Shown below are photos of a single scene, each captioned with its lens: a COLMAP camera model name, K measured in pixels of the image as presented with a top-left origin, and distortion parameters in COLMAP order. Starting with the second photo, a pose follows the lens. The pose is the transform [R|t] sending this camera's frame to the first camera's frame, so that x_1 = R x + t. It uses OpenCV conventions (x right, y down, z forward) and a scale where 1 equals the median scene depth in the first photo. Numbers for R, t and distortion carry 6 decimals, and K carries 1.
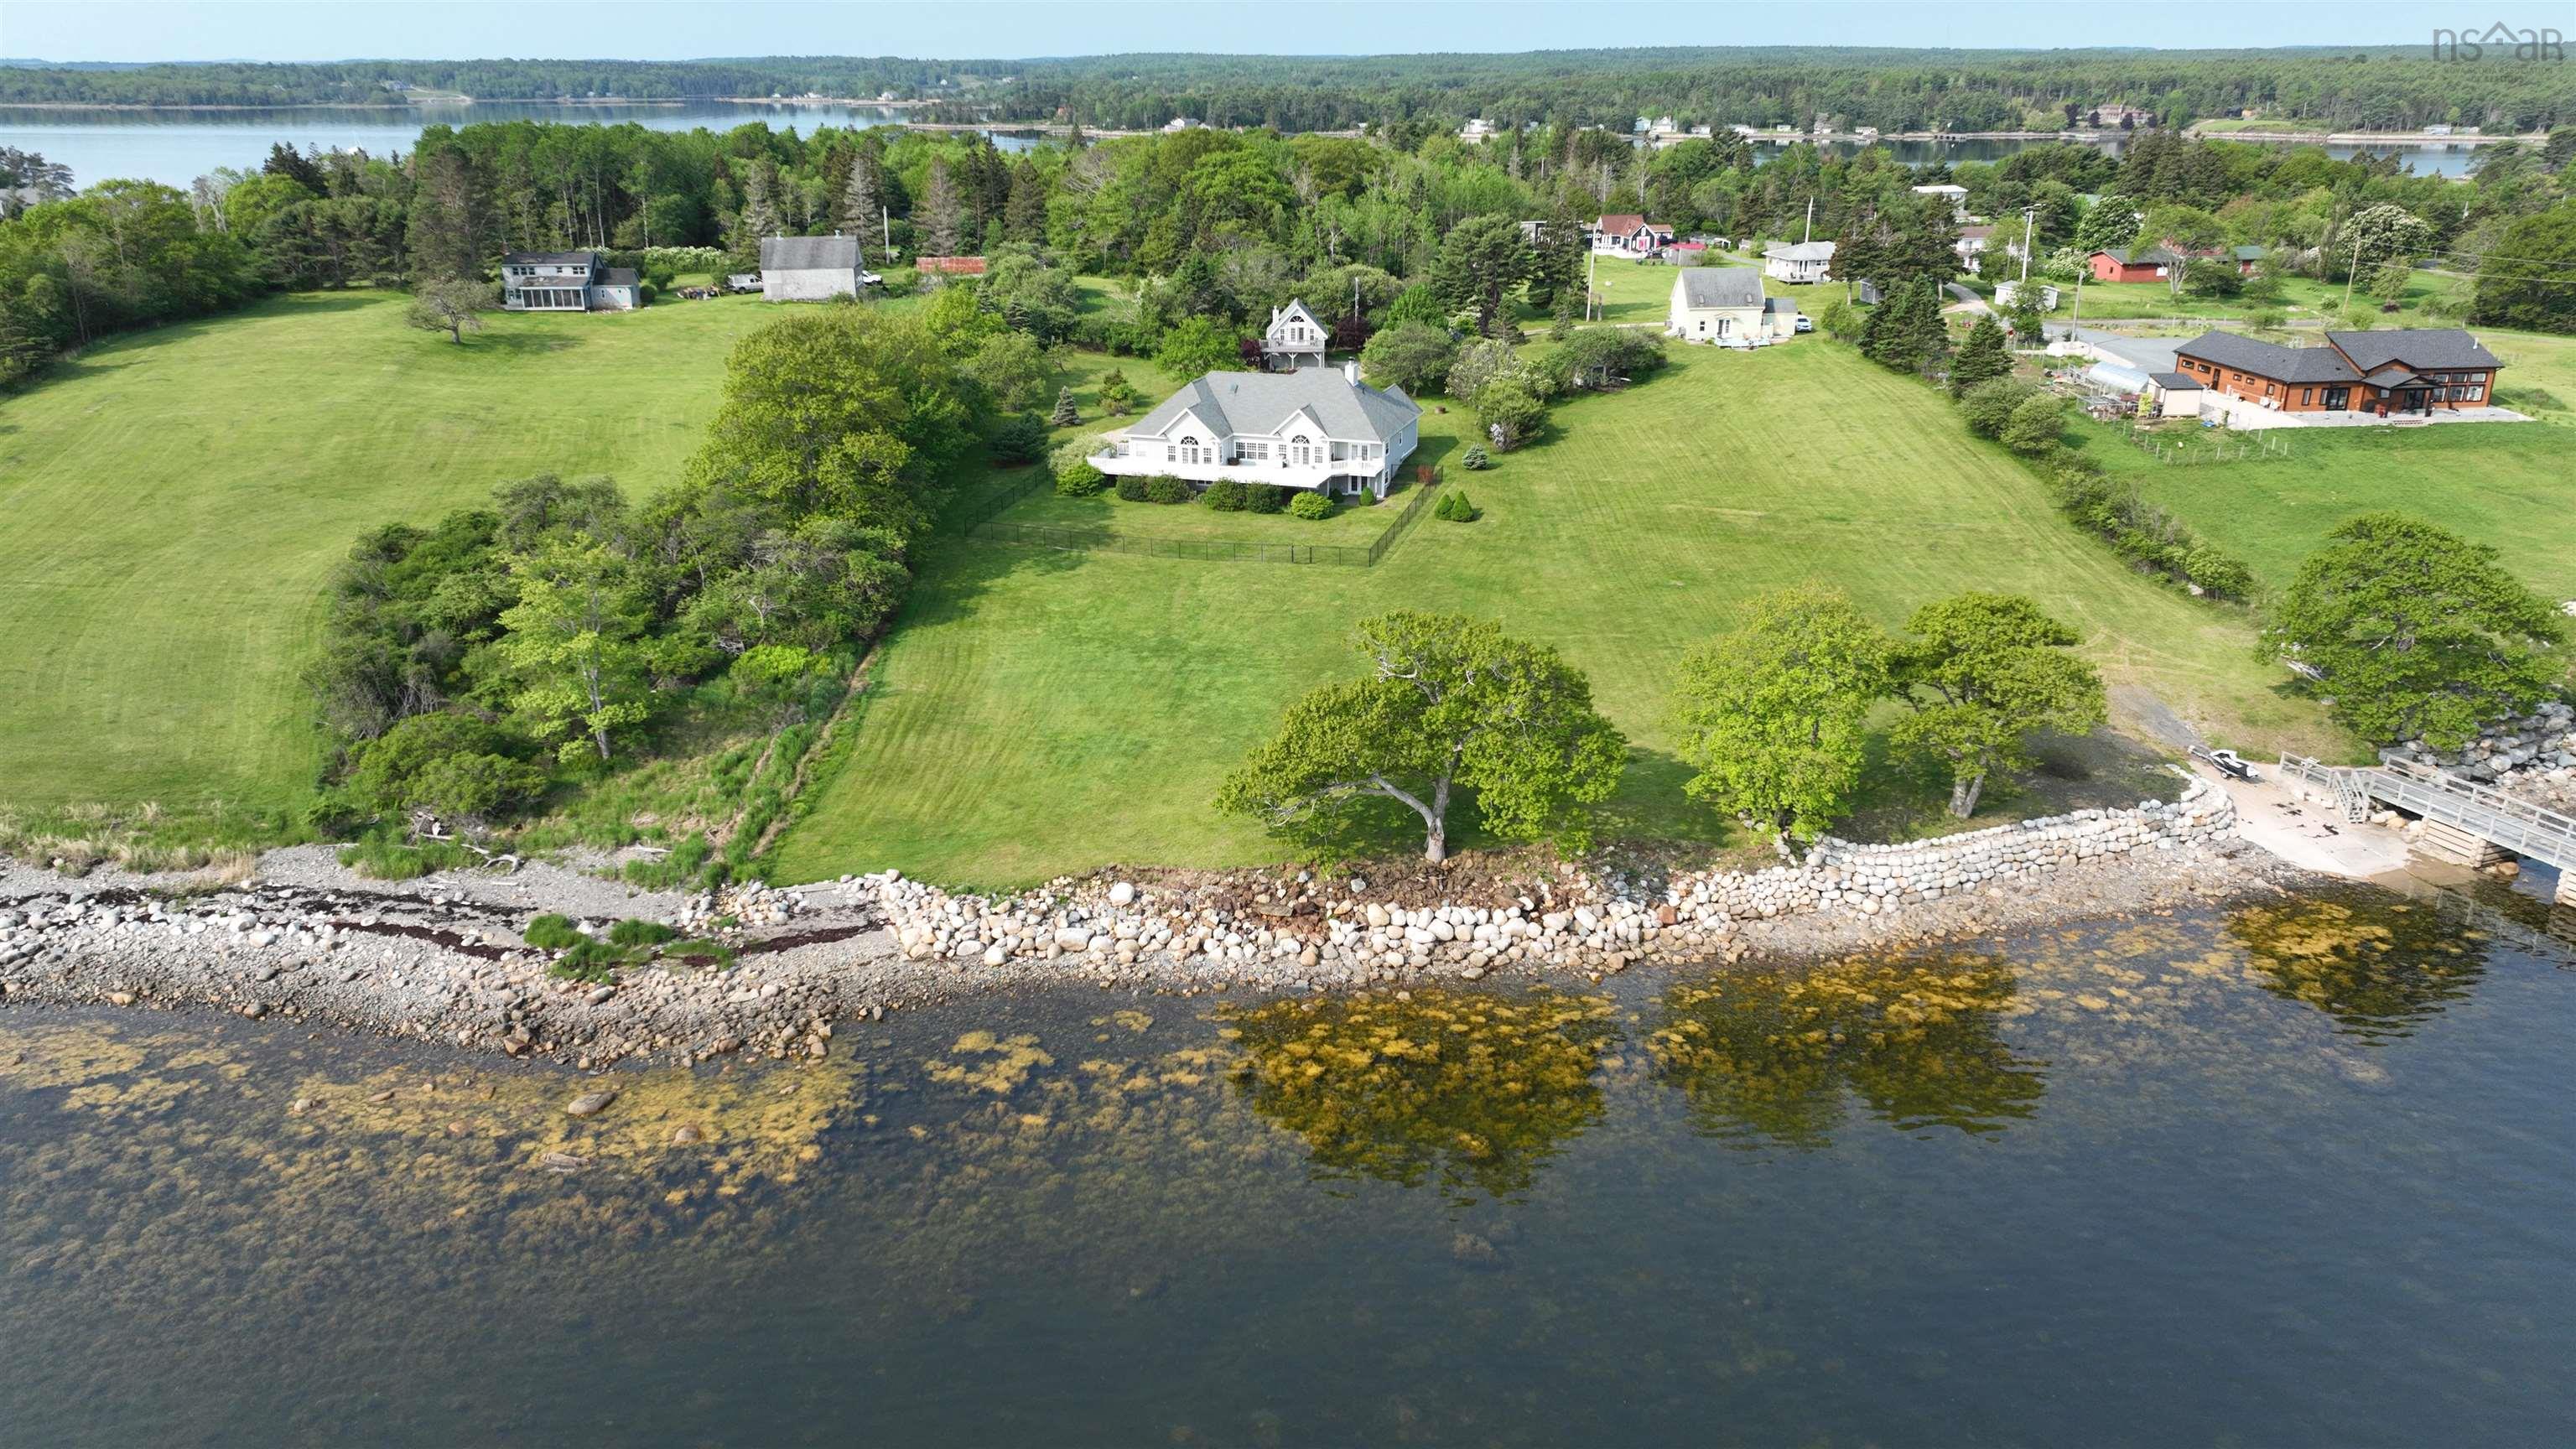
lens RADIAL K [[1833.3, 0, 1285.3], [0, 1833.3, 726.2], [0, 0, 1]] dist [0.008257, 0.003003]
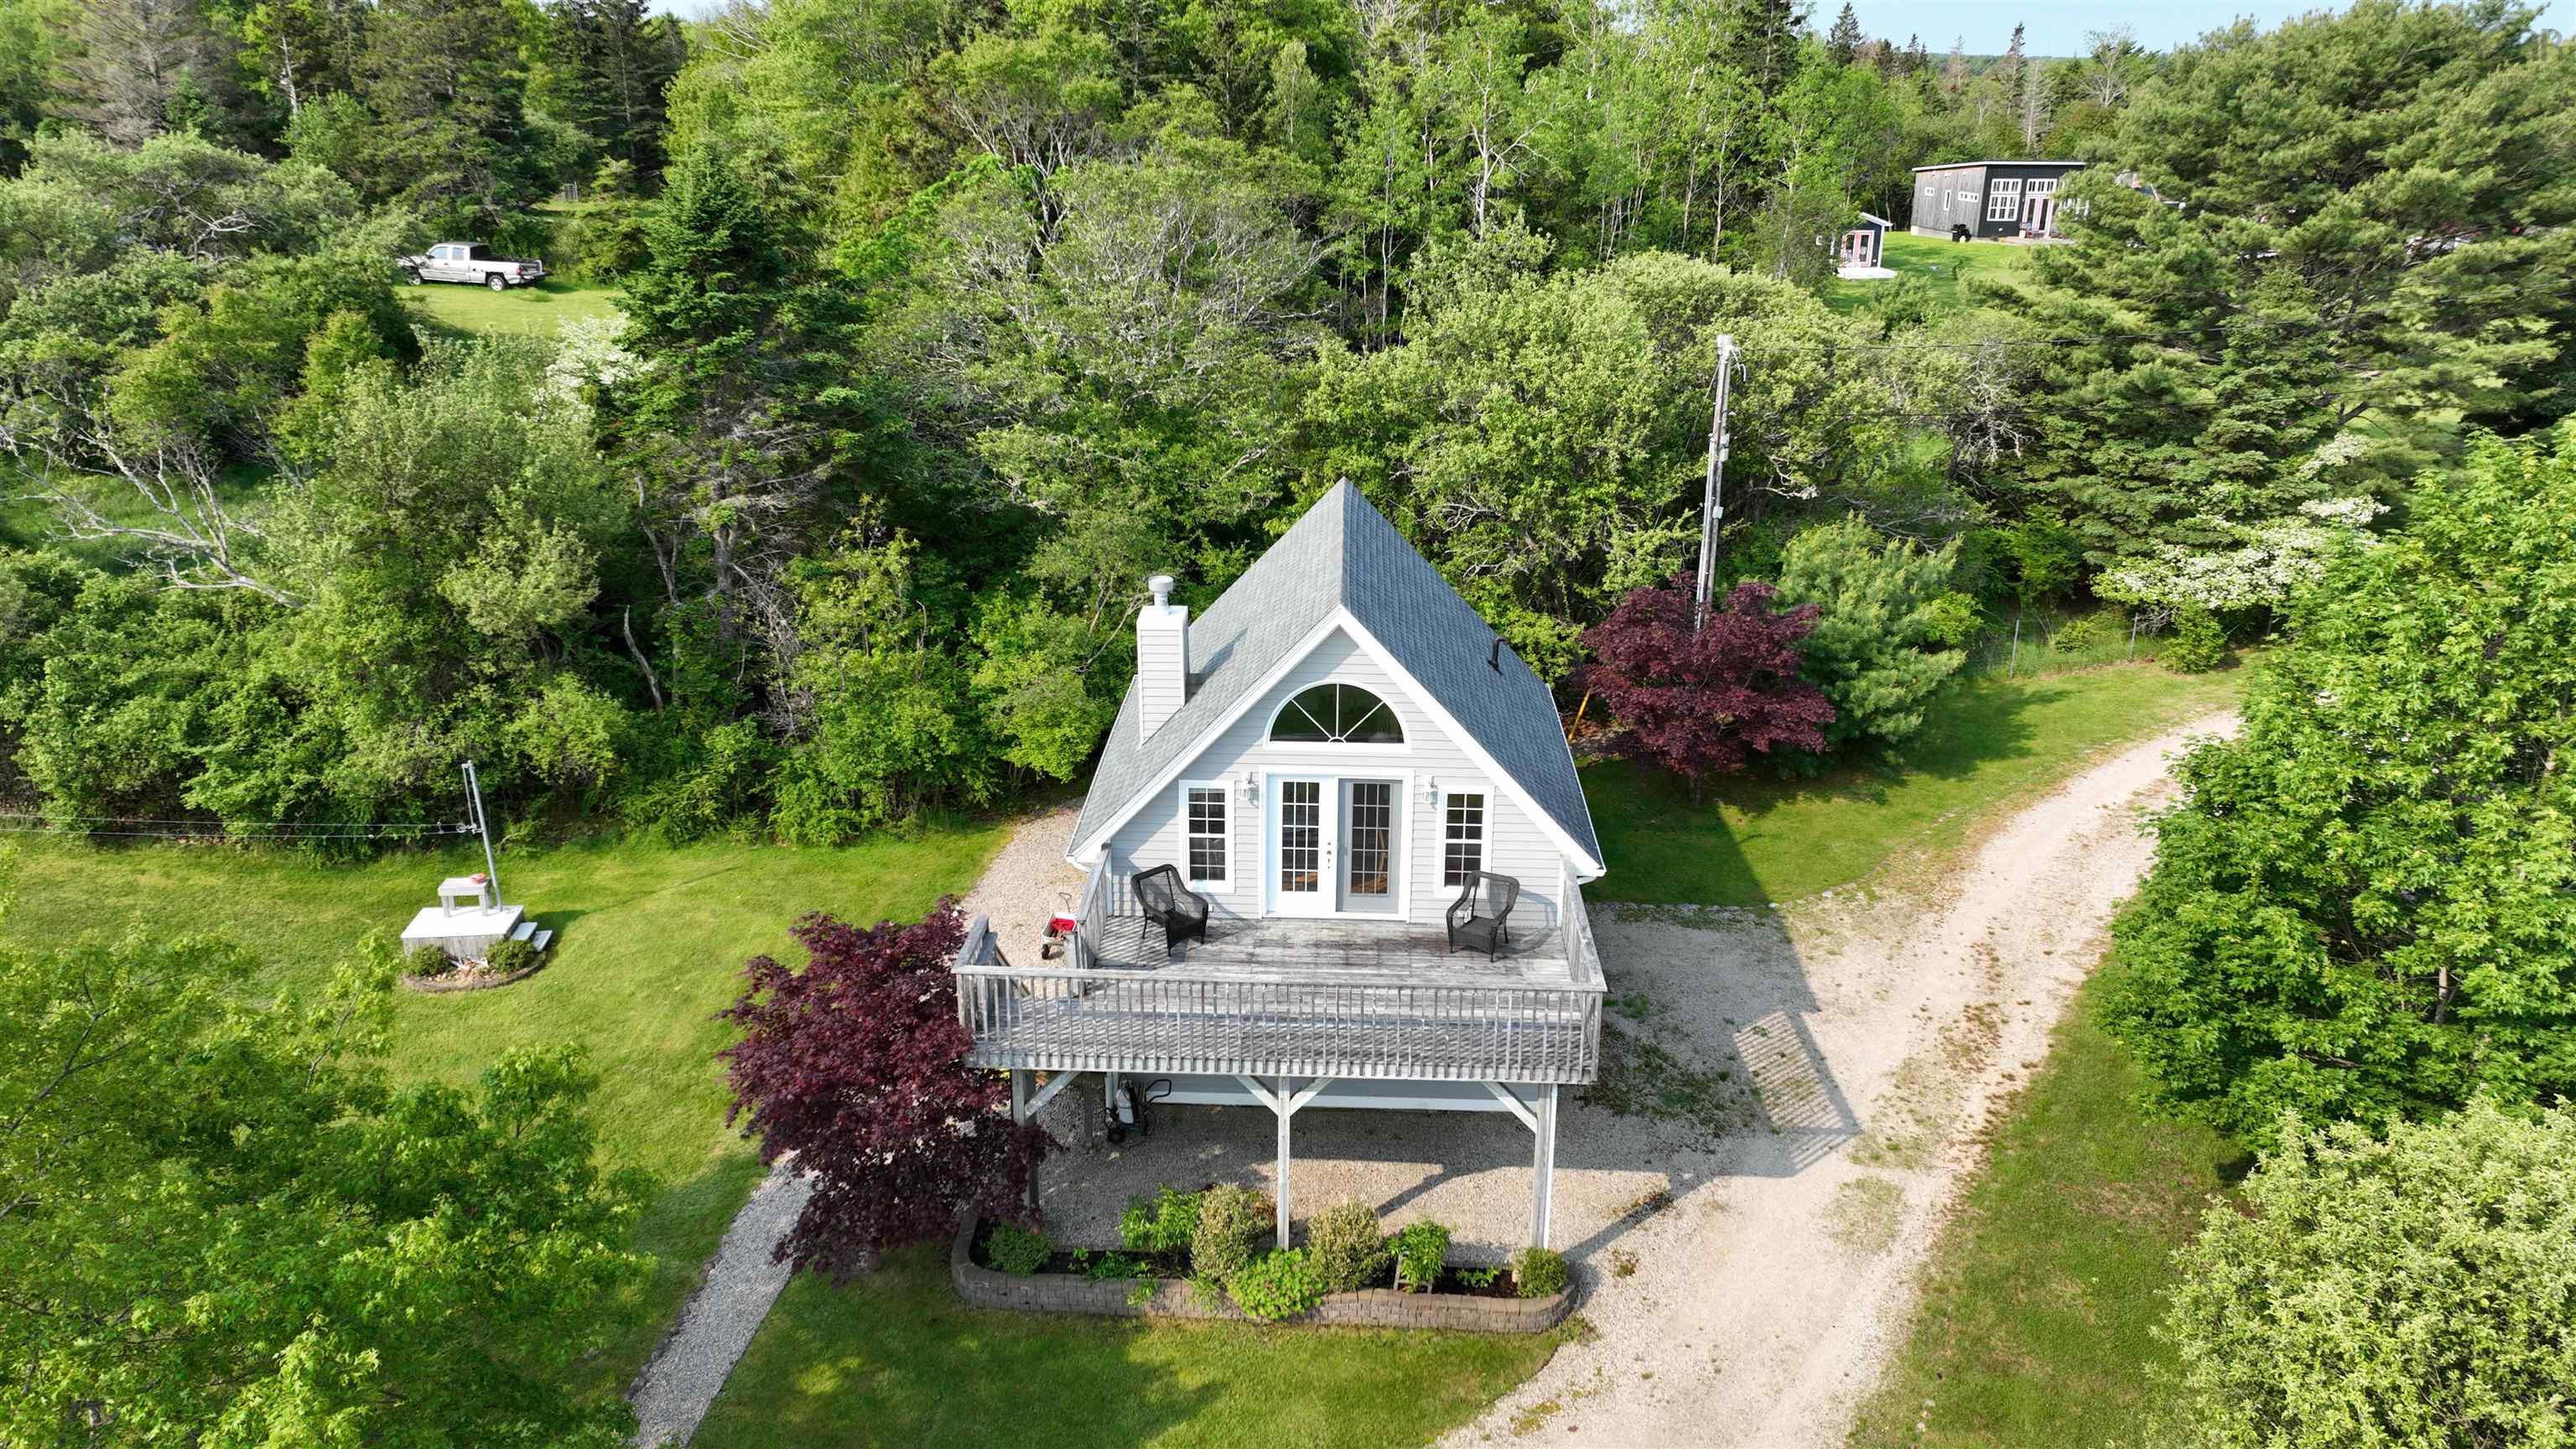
lens RADIAL K [[1833.3, 0, 1291.8], [0, 1833.3, 726.2], [0, 0, 1]] dist [0.008257, 0.003003]
pose [[0.999436, 0.021062, -0.026145, 0.006640], [-0.021182, 0.999766, -0.004330, -0.220738], [0.026047, 0.004881, 0.999649, 0.887388]]
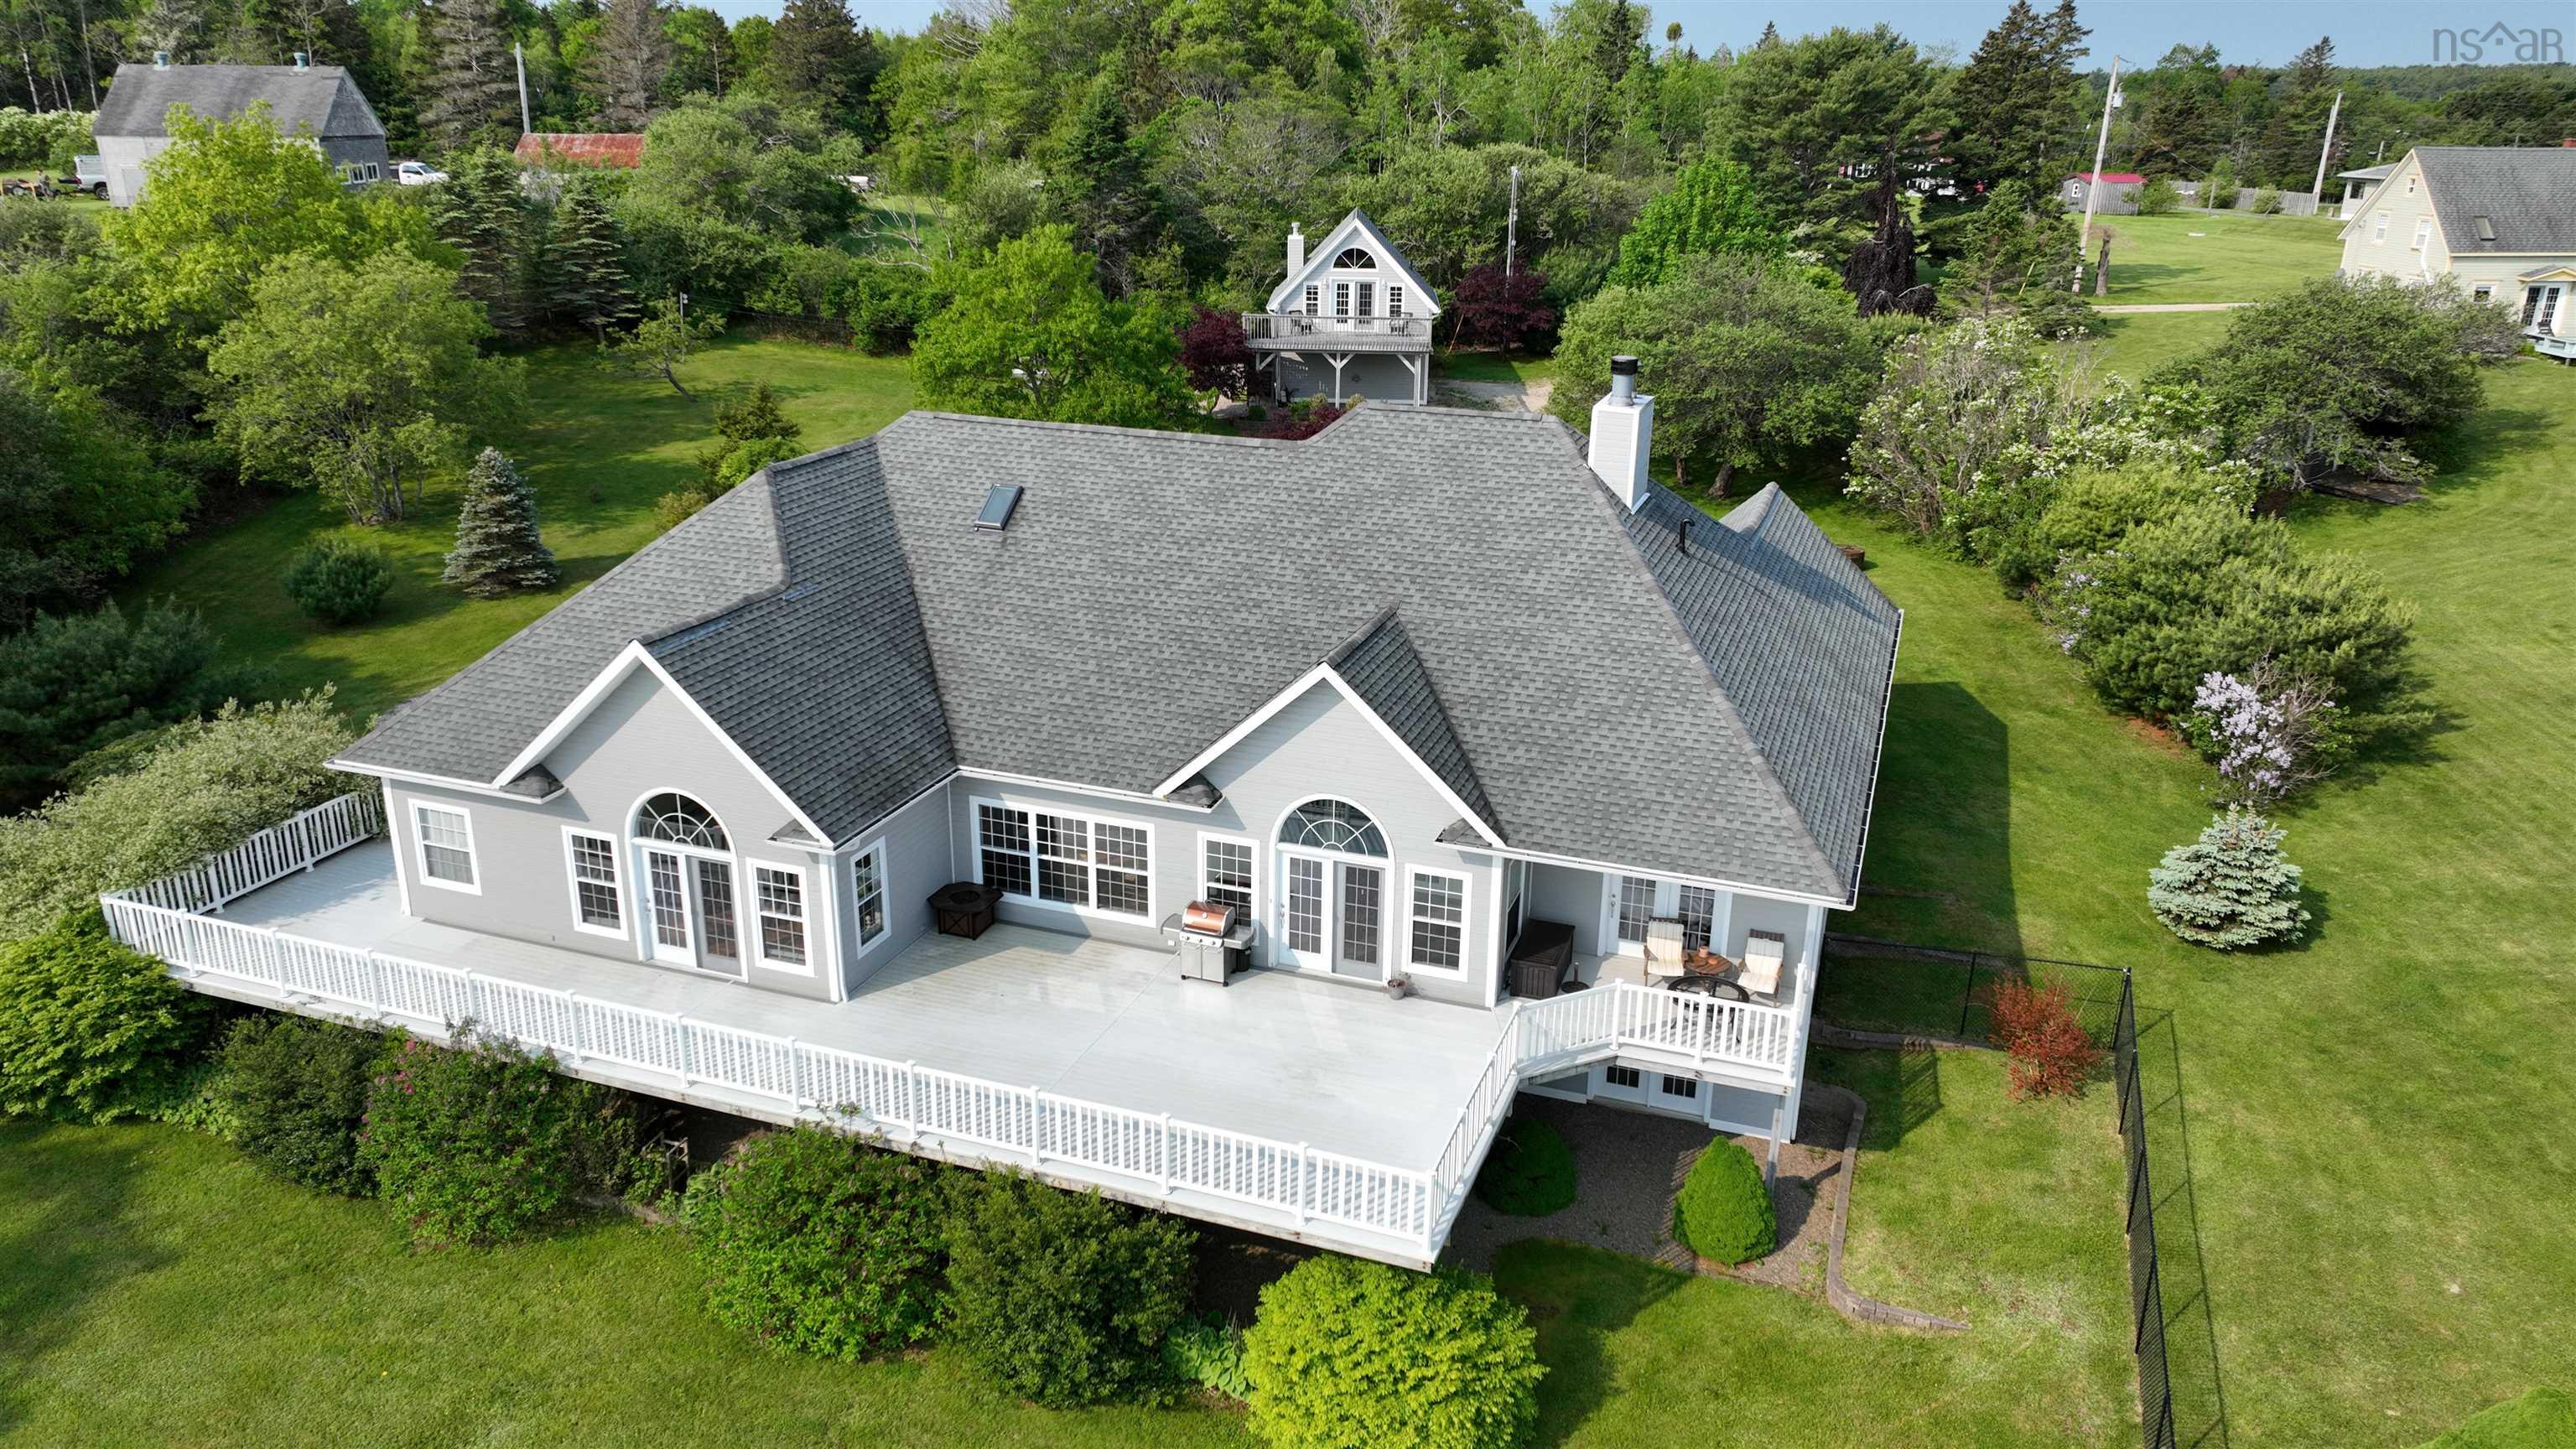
lens RADIAL K [[1833.3, 0, 1287.2], [0, 1833.3, 719.1], [0, 0, 1]] dist [0.008257, 0.003003]
pose [[0.999071, 0.027902, -0.032850, 0.007513], [-0.028359, 0.999506, -0.013526, -0.128499], [0.032457, 0.014445, 0.999369, 0.649044]]
